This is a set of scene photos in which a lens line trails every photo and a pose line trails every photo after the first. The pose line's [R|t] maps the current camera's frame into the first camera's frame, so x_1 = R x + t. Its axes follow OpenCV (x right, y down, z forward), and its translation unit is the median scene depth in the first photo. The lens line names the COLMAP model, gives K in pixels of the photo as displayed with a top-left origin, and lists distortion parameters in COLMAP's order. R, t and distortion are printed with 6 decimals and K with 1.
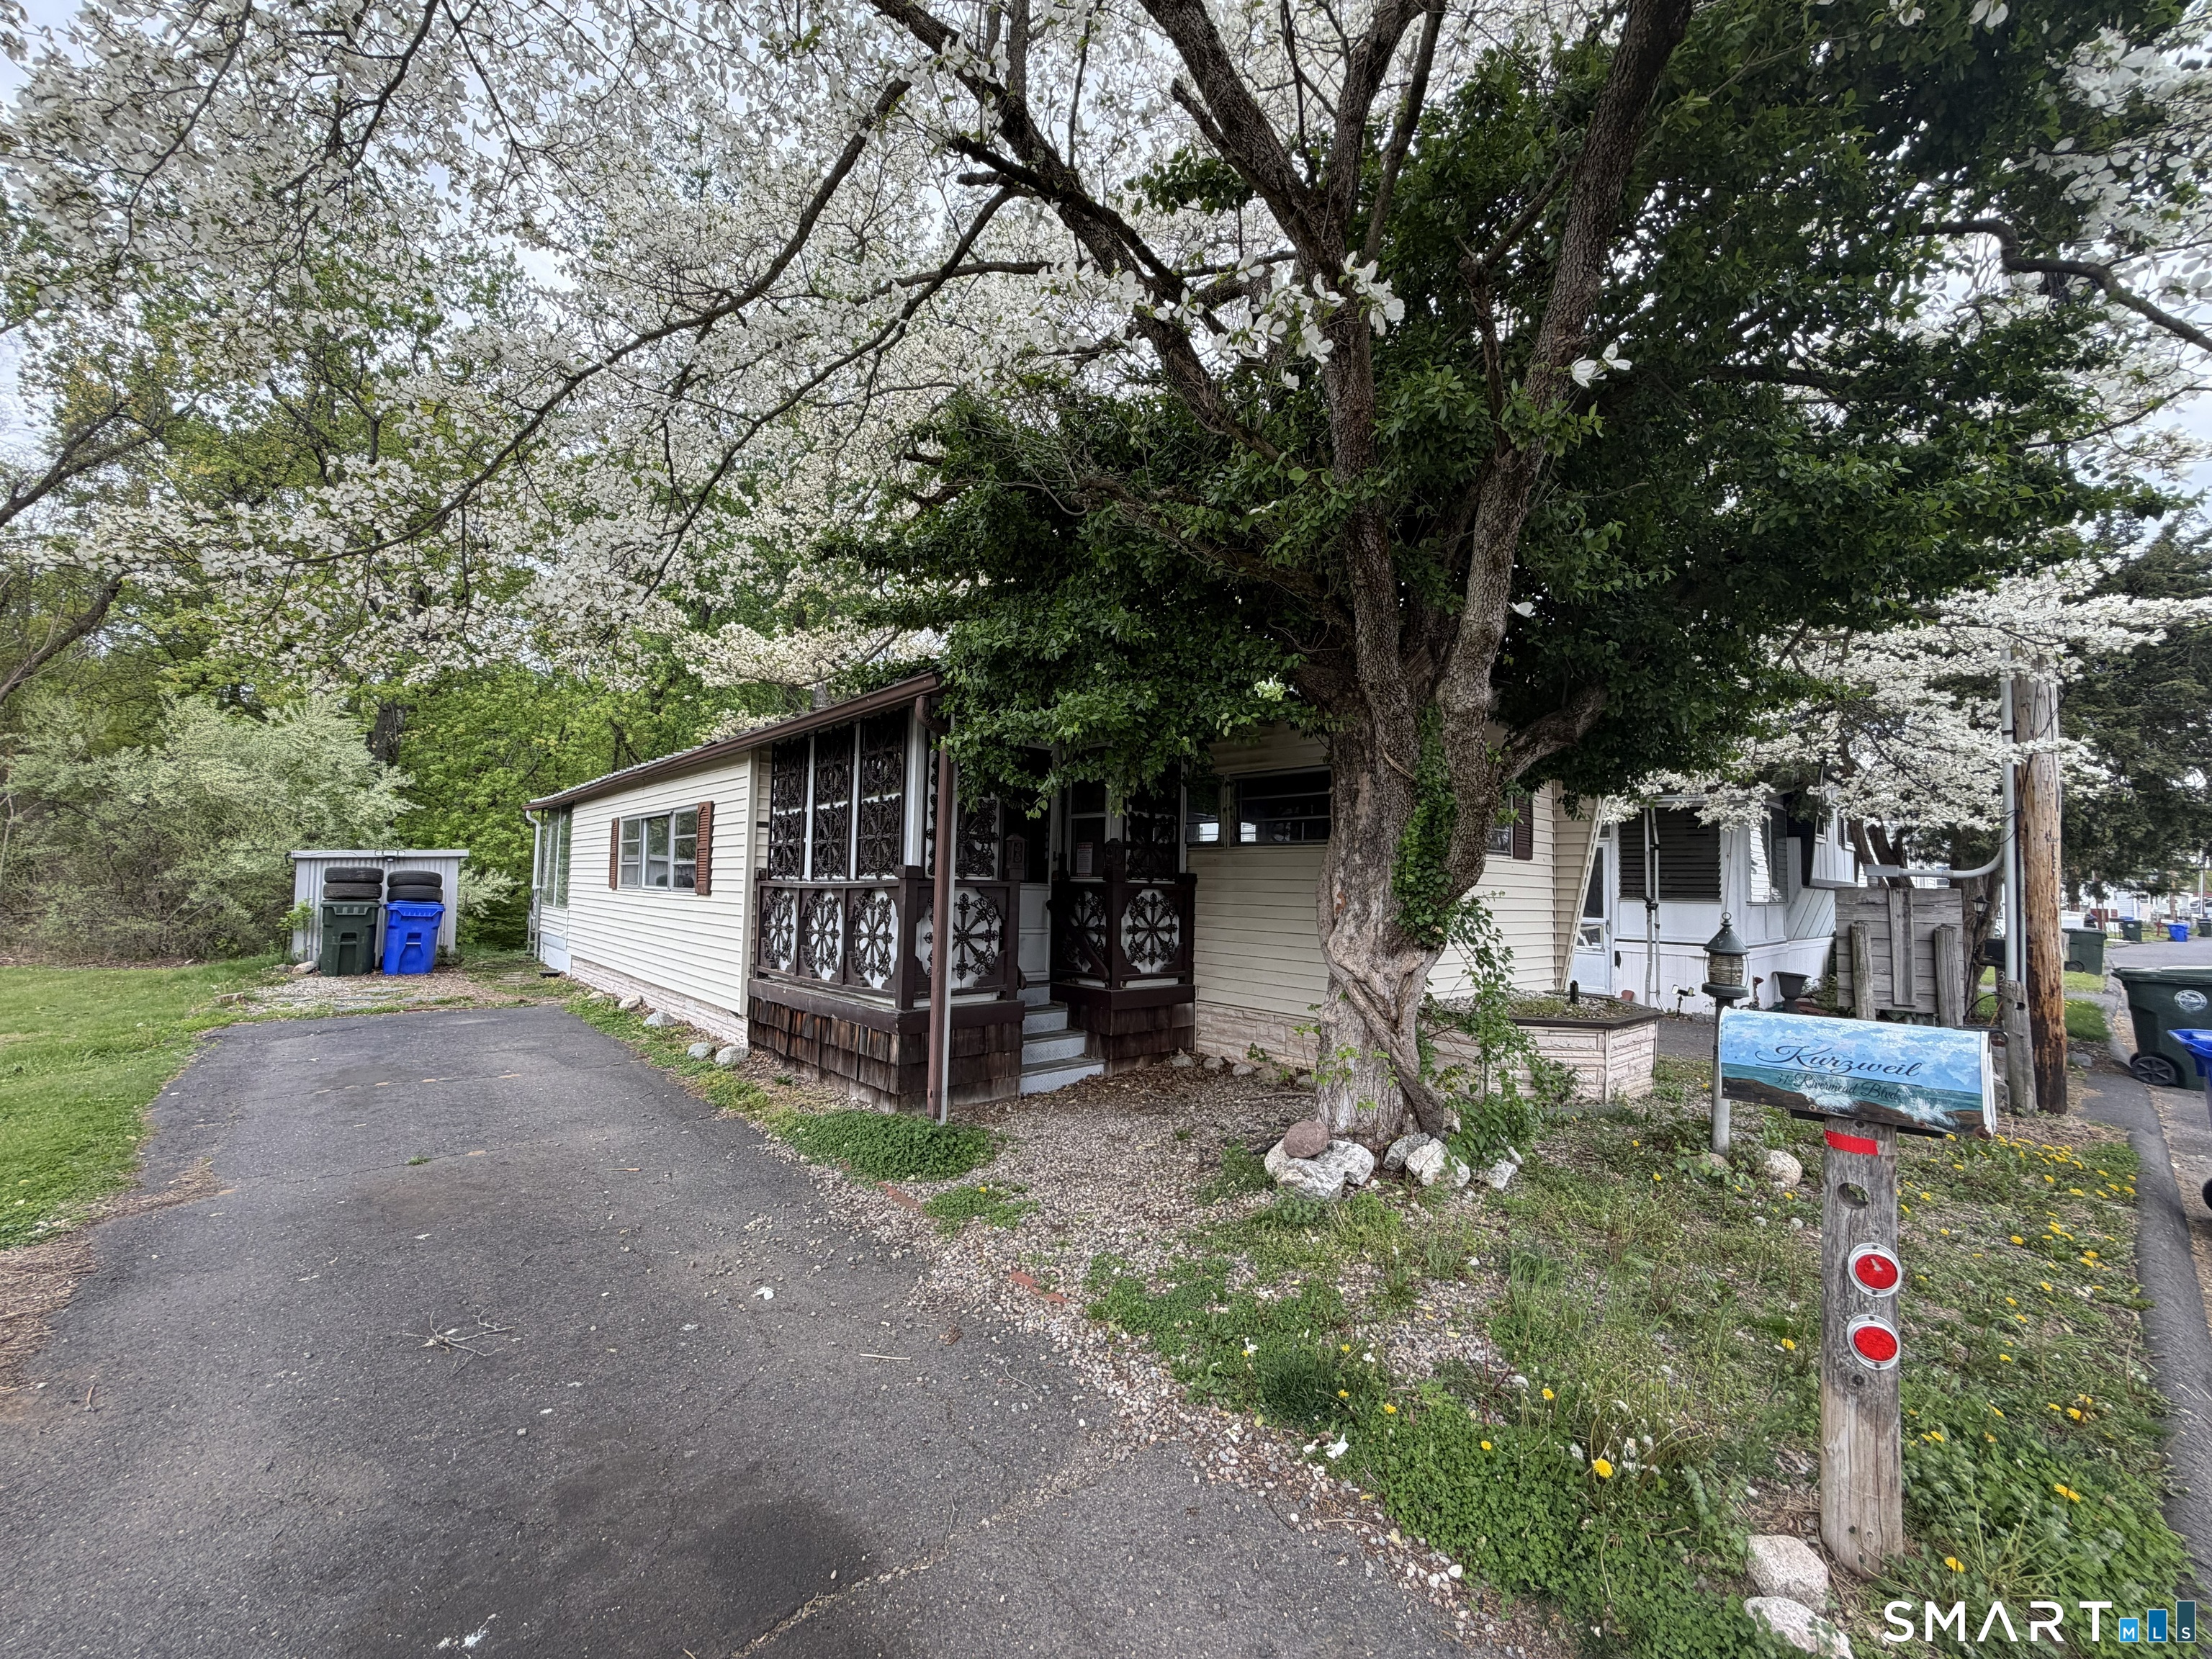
lens RADIAL K [[885.4, 0, 1100.0], [0, 885.4, 834.9], [0, 0, 1]] dist [-0.000748, 0.000229]
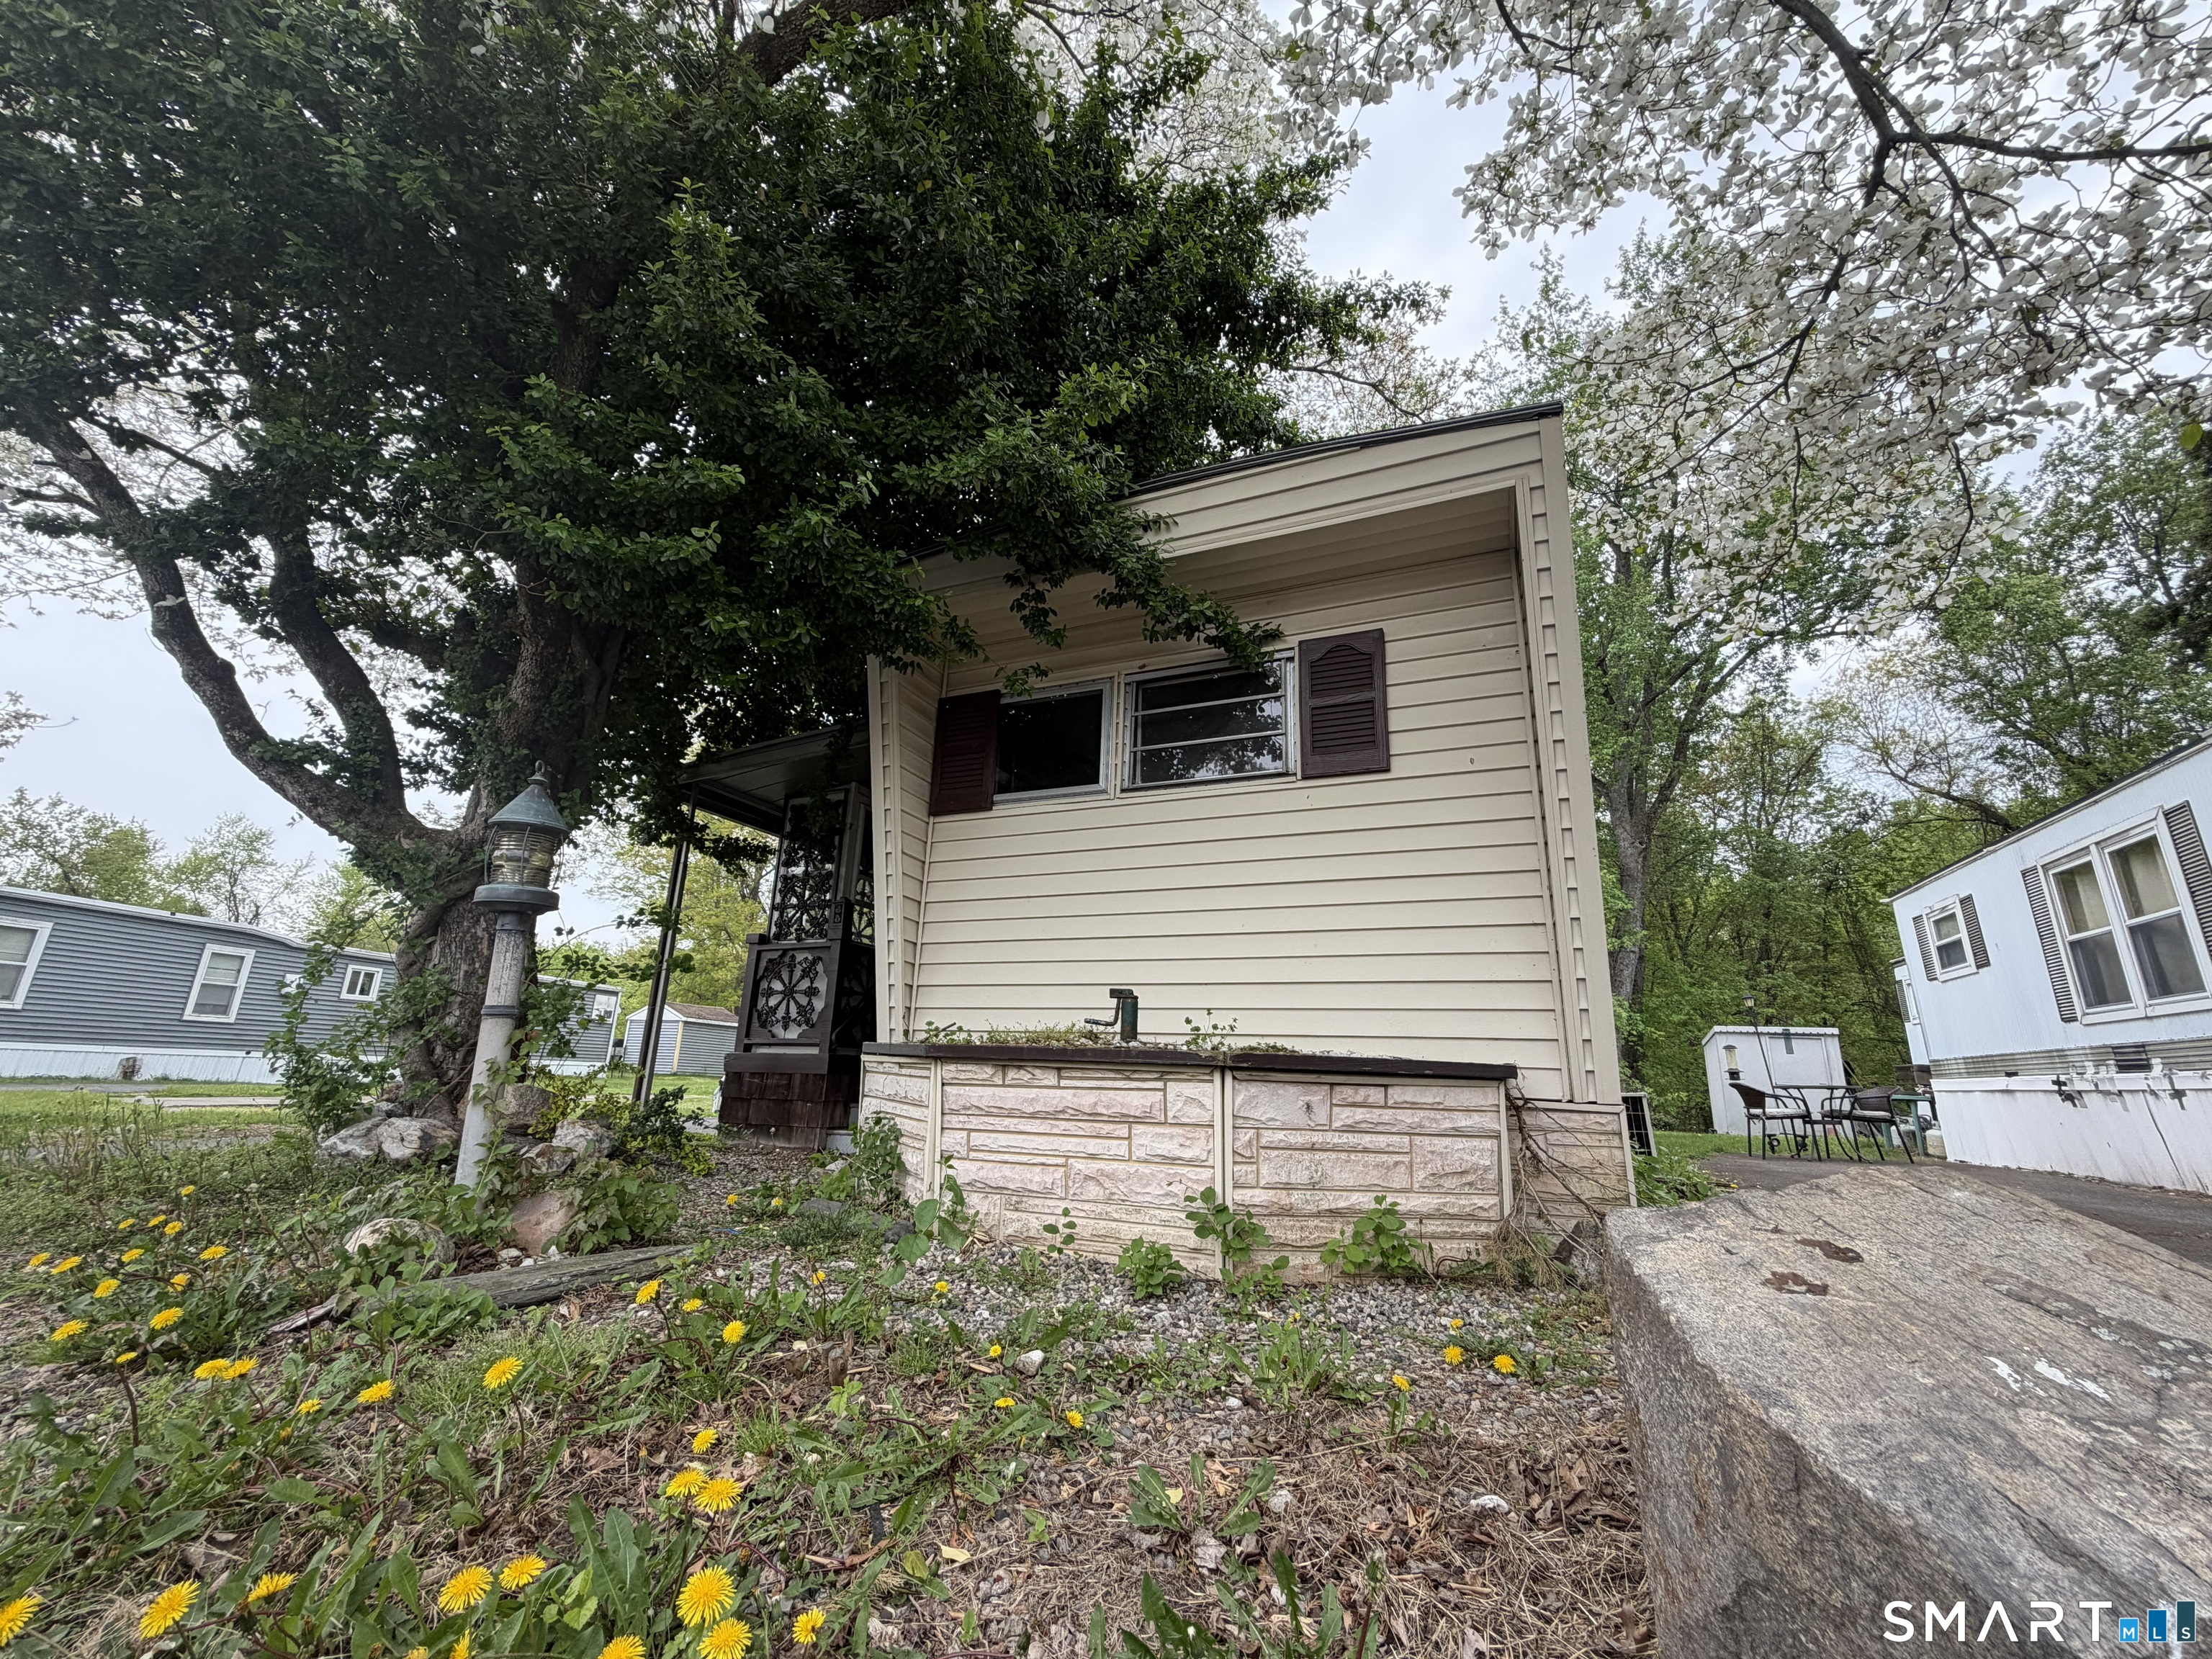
lens RADIAL K [[885.4, 0, 1100.6], [0, 885.4, 835.5], [0, 0, 1]] dist [-0.000748, 0.000229]
pose [[0.428589, -0.247528, -0.868931, 0.893959], [0.027822, 0.964899, -0.261142, 0.194039], [0.903071, 0.087747, 0.420432, 0.734127]]
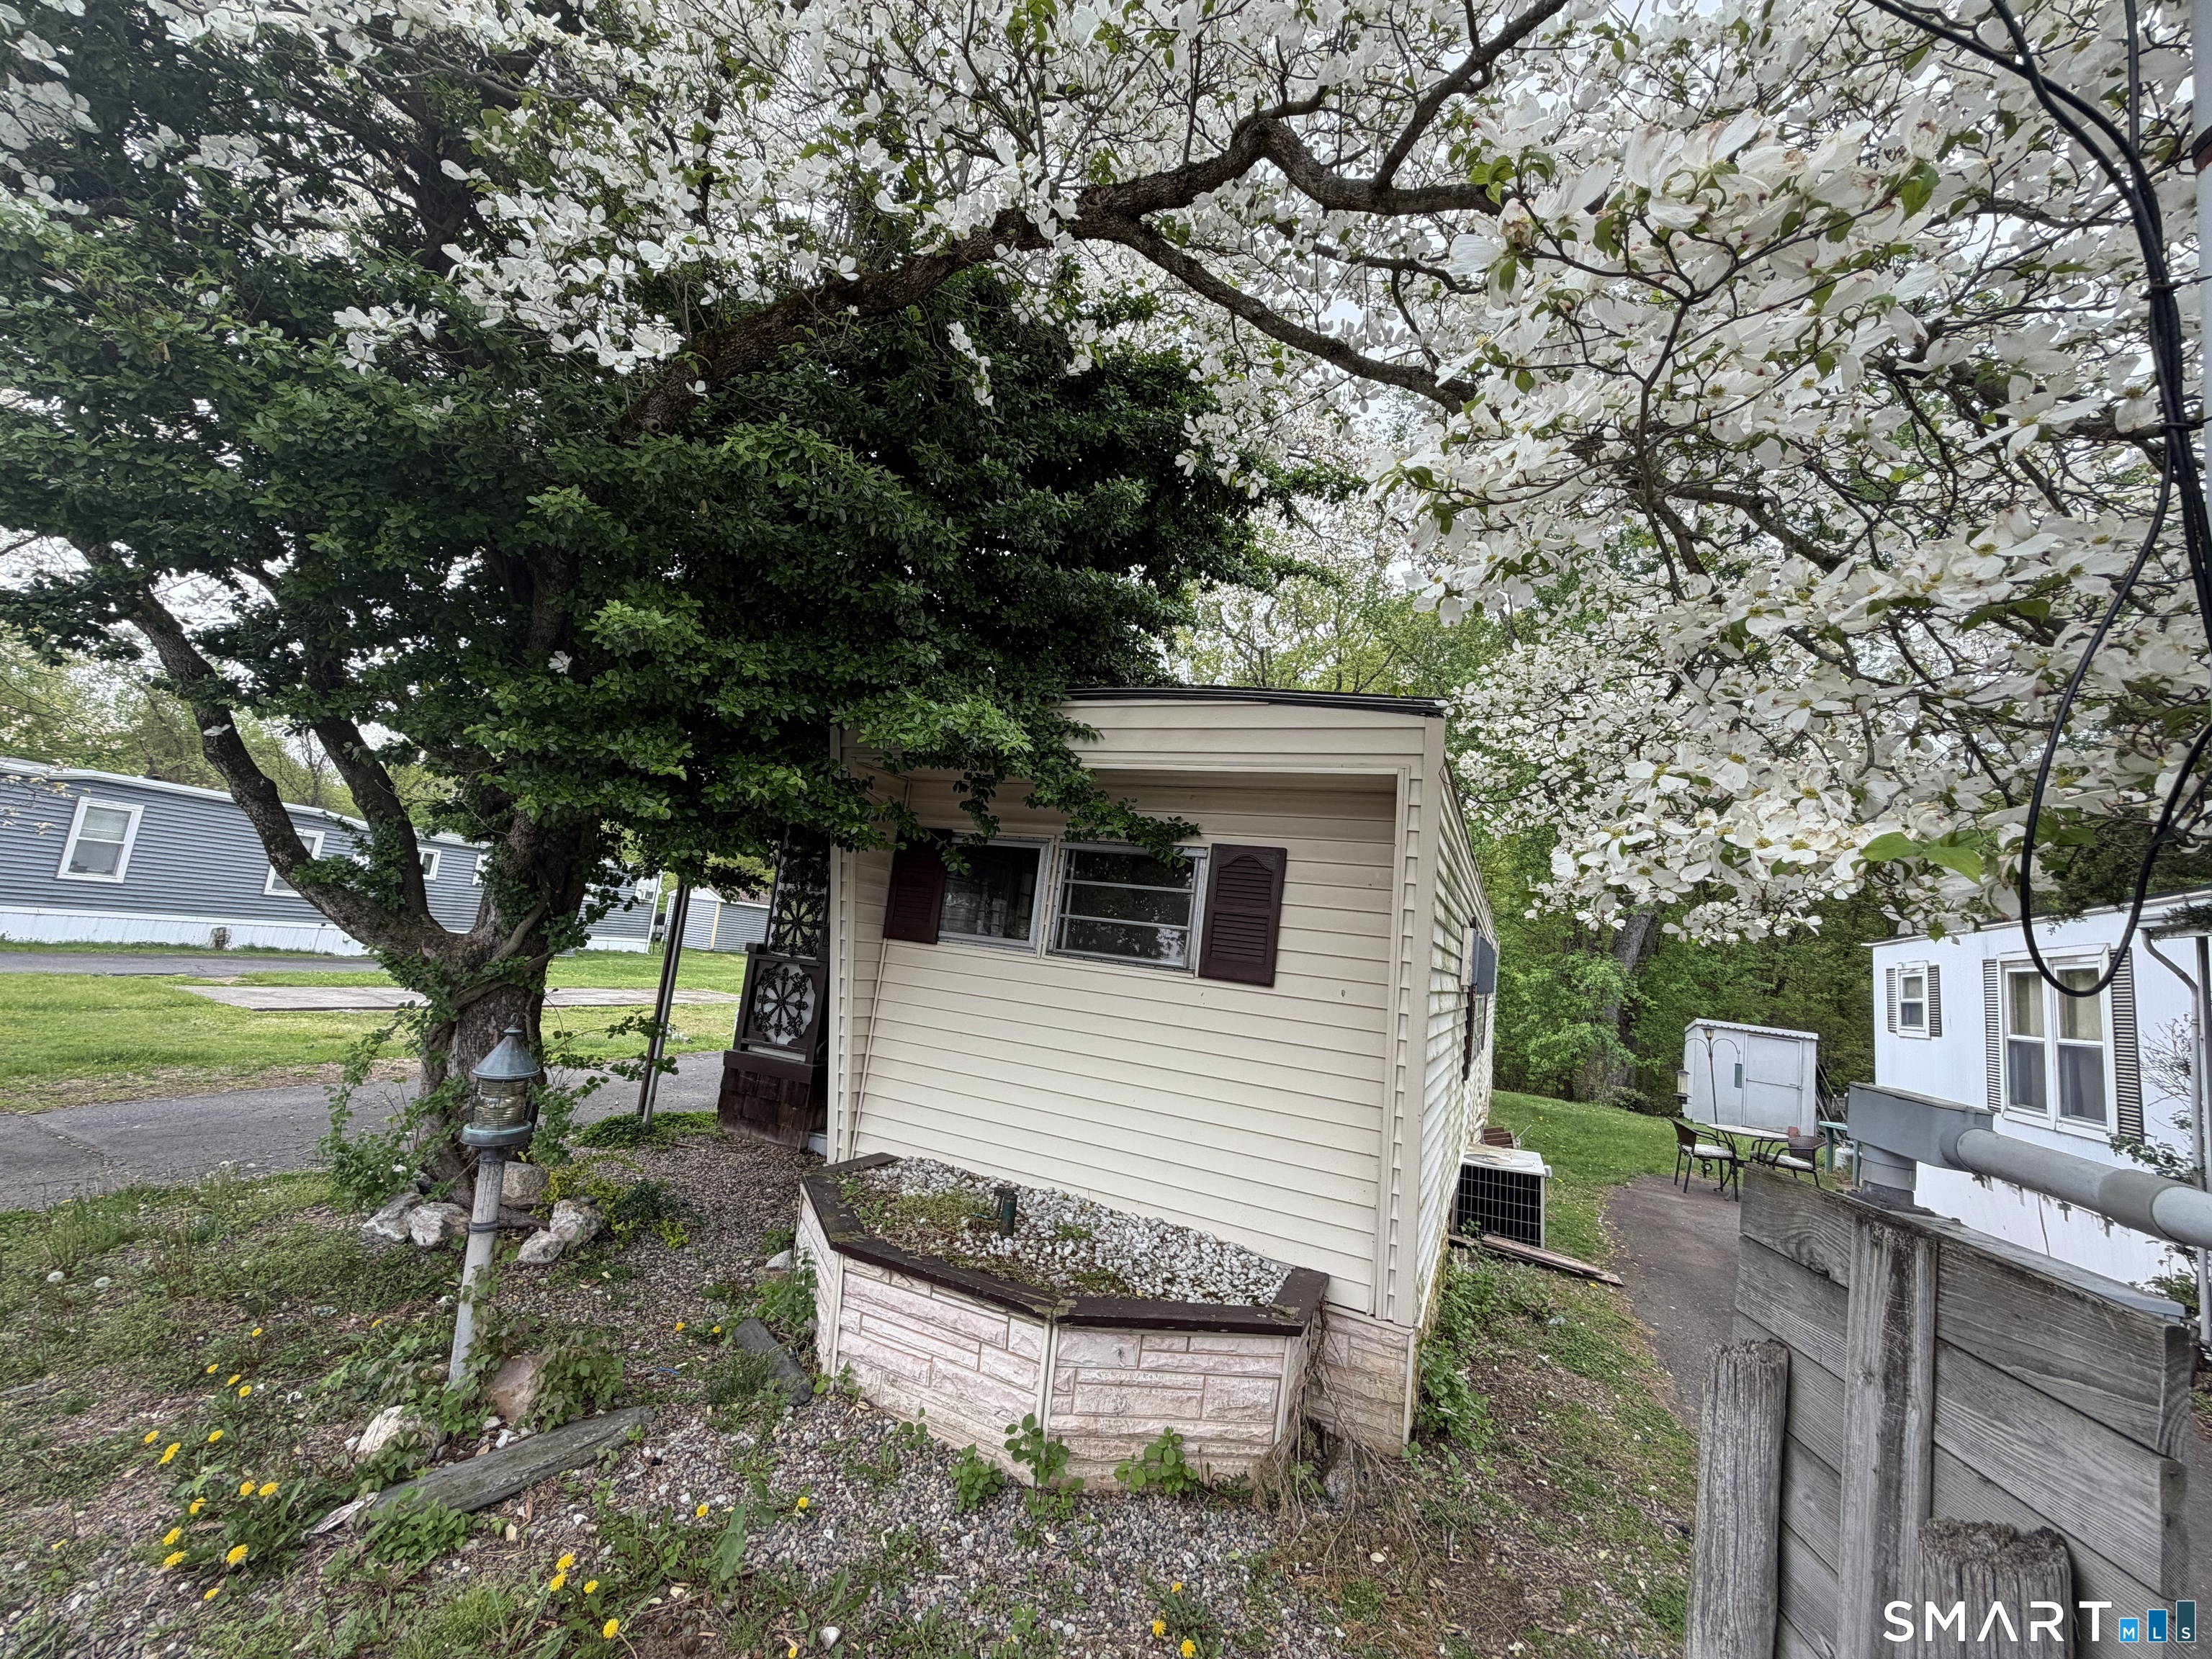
lens RADIAL K [[885.4, 0, 1098.8], [0, 885.4, 830.7], [0, 0, 1]] dist [-0.000748, 0.000229]
pose [[0.399253, -0.098163, -0.911571, 1.014159], [-0.052319, 0.990192, -0.129544, 0.010975], [0.915347, 0.099413, 0.390202, 0.761284]]
